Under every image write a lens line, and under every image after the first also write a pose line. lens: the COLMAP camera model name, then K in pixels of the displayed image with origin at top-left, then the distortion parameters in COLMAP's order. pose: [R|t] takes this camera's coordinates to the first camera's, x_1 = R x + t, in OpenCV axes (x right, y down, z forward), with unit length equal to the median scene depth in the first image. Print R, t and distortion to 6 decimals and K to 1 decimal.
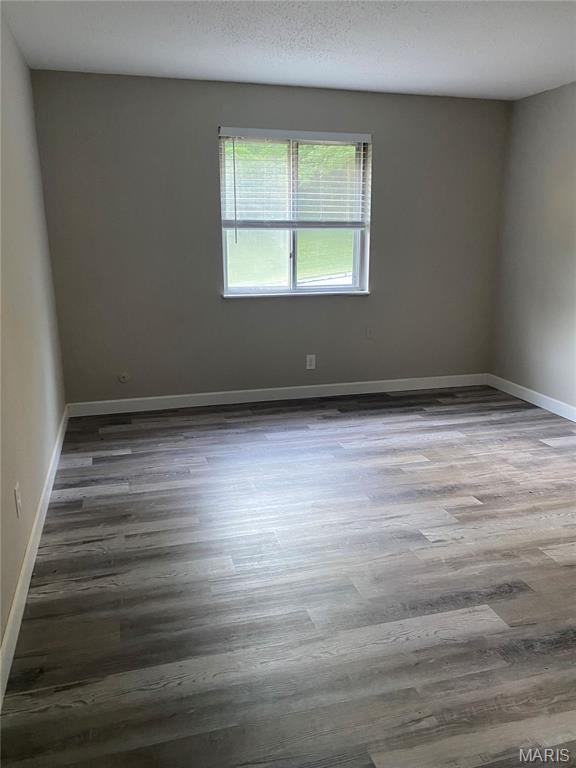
lens RADIAL K [[586.5, 0, 284.4], [0, 586.5, 383.1], [0, 0, 1]] dist [0.049683, -0.054581]
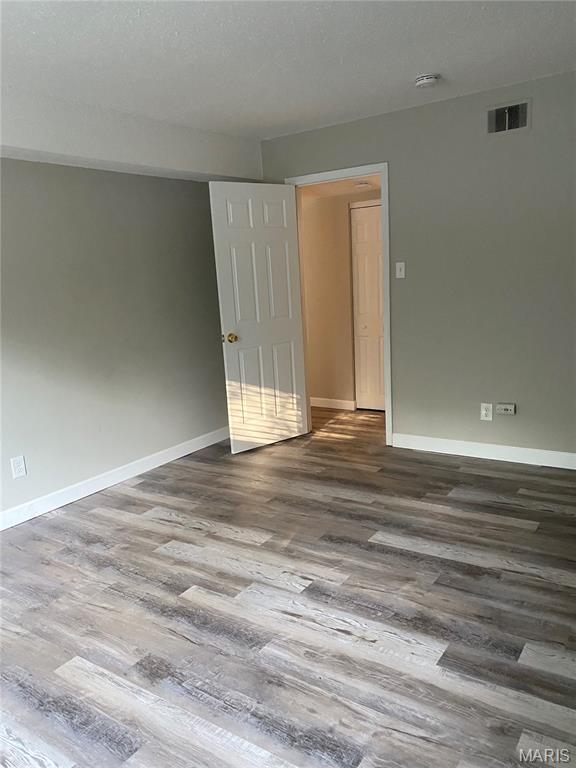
lens RADIAL K [[586.5, 0, 283.7], [0, 586.5, 384.3], [0, 0, 1]] dist [0.049683, -0.054581]
pose [[-0.630332, -0.106051, 0.769048, -0.274770], [0.251717, 0.909187, 0.331690, -0.229095], [-0.734384, 0.402657, -0.546395, 0.898767]]
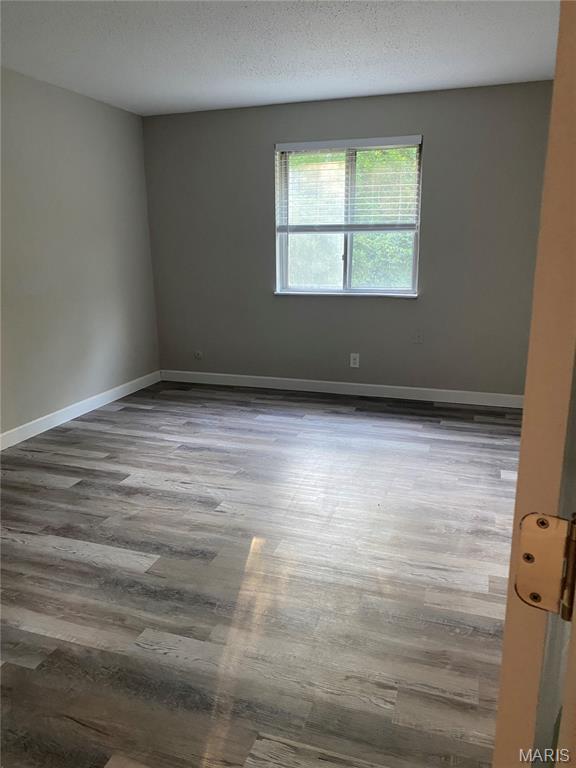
lens RADIAL K [[586.5, 0, 284.2], [0, 586.5, 384.8], [0, 0, 1]] dist [0.049683, -0.054581]
pose [[0.817300, 0.131177, -0.561082, 0.597955], [-0.132563, 0.990428, 0.038457, -0.018707], [0.560756, 0.042948, 0.826866, 0.084104]]
